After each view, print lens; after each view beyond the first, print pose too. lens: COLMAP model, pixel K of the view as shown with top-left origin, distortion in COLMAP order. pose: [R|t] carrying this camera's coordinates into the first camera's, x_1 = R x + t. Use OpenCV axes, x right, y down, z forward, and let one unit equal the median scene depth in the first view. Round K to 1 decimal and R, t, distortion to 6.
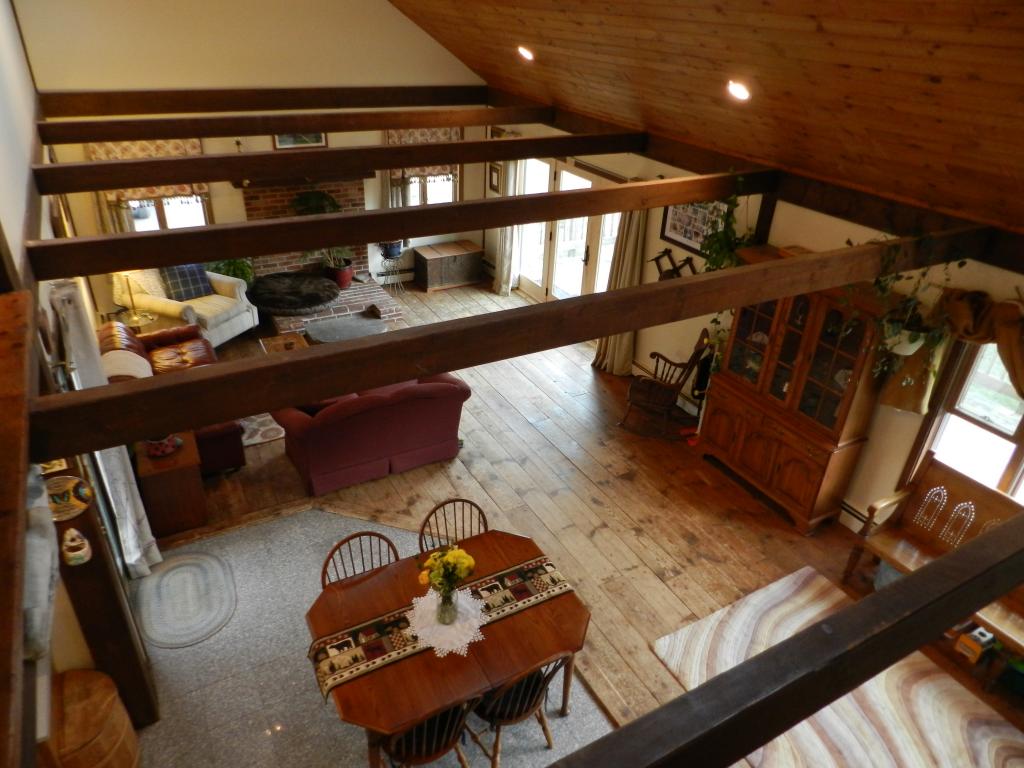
lens RADIAL K [[679.2, 0, 512.0], [0, 679.2, 384.0], [0, 0, 1]] dist [-0.000084, -0.002891]
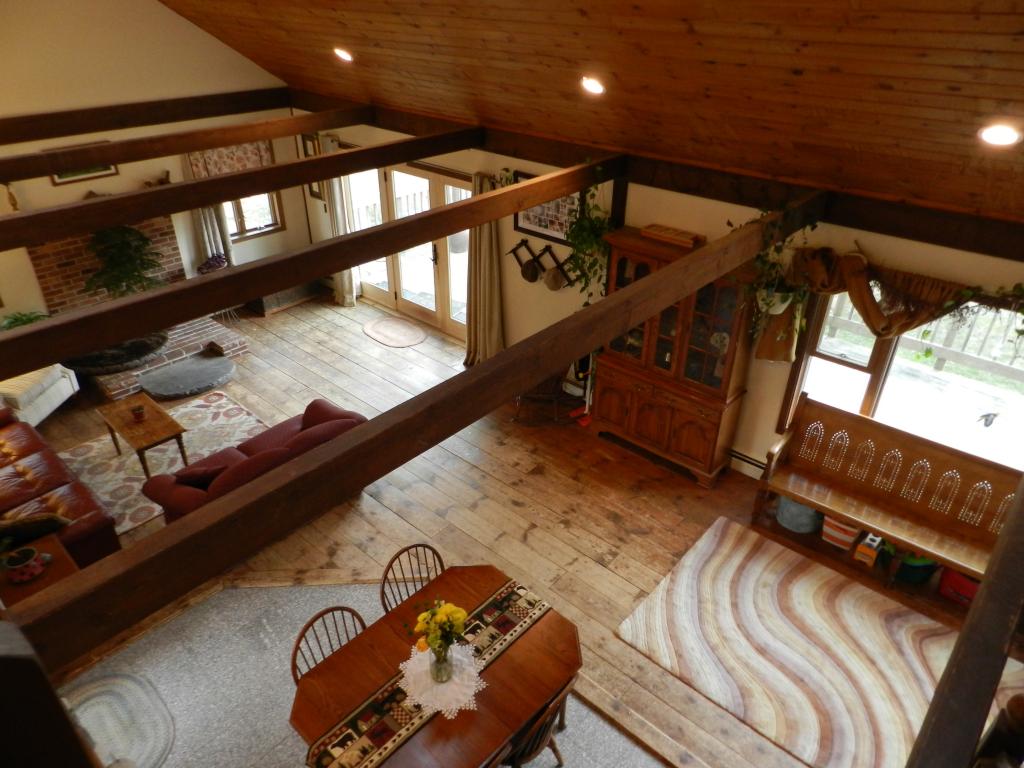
lens RADIAL K [[679.2, 0, 512.0], [0, 679.2, 384.0], [0, 0, 1]] dist [-0.000084, -0.002891]
pose [[0.946673, -0.196342, 0.255460, -0.118000], [0.188195, 0.980522, 0.056206, -0.065162], [-0.261519, -0.005133, 0.965185, 0.038904]]
